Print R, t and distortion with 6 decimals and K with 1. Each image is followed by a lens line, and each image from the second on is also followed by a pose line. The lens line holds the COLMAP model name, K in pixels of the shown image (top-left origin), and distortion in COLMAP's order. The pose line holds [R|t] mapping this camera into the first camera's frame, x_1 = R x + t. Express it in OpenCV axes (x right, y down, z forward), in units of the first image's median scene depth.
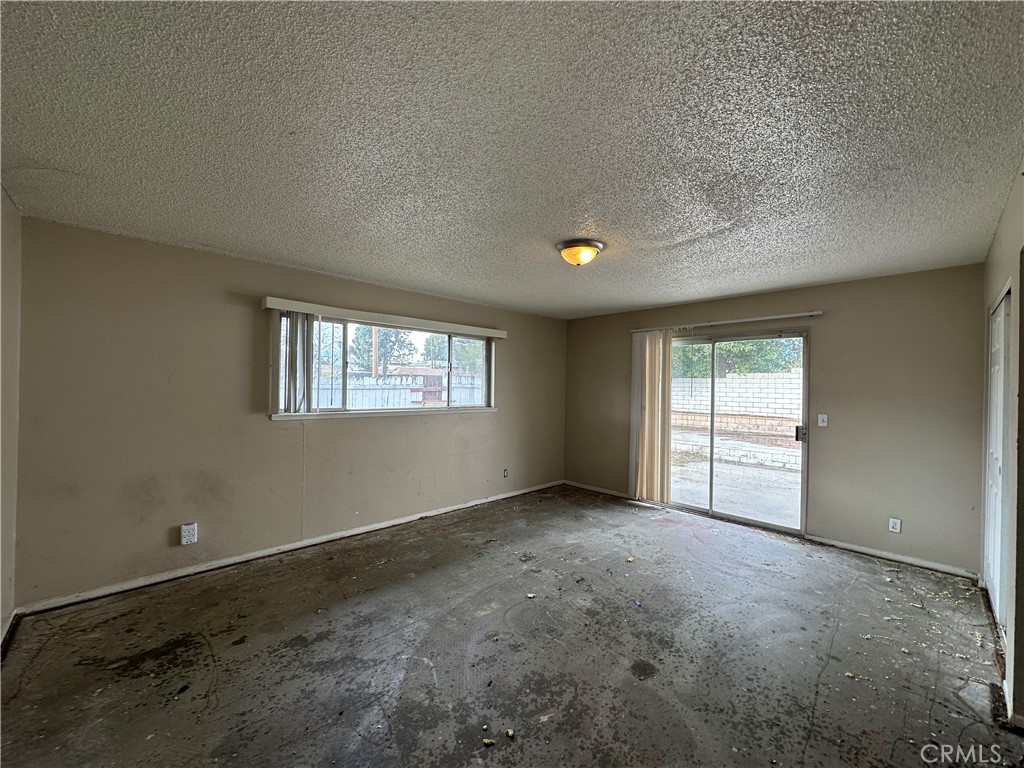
lens RADIAL K [[406.5, 0, 511.2], [0, 406.5, 385.3], [0, 0, 1]] dist [-0.002330, 0.000043]
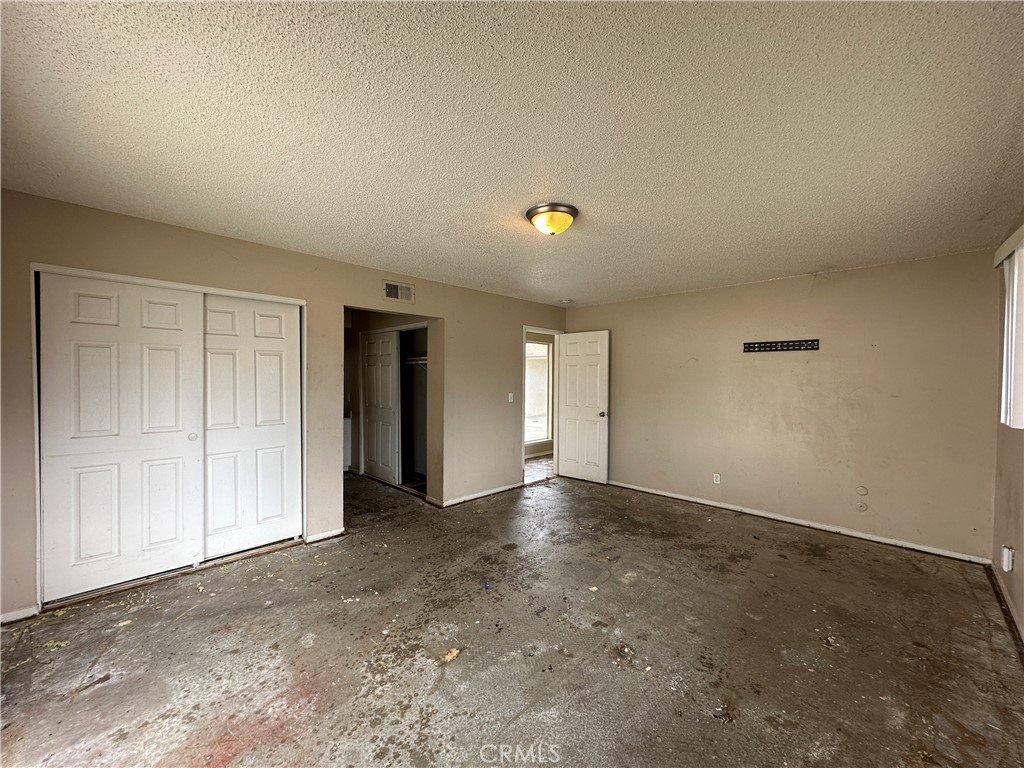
lens RADIAL K [[406.5, 0, 511.2], [0, 406.5, 385.3], [0, 0, 1]] dist [-0.002330, 0.000043]
pose [[-0.999237, -0.022308, -0.032066, 0.256548], [-0.022734, 0.999657, 0.012984, 0.019890], [0.031765, 0.013703, -0.999401, 1.742337]]
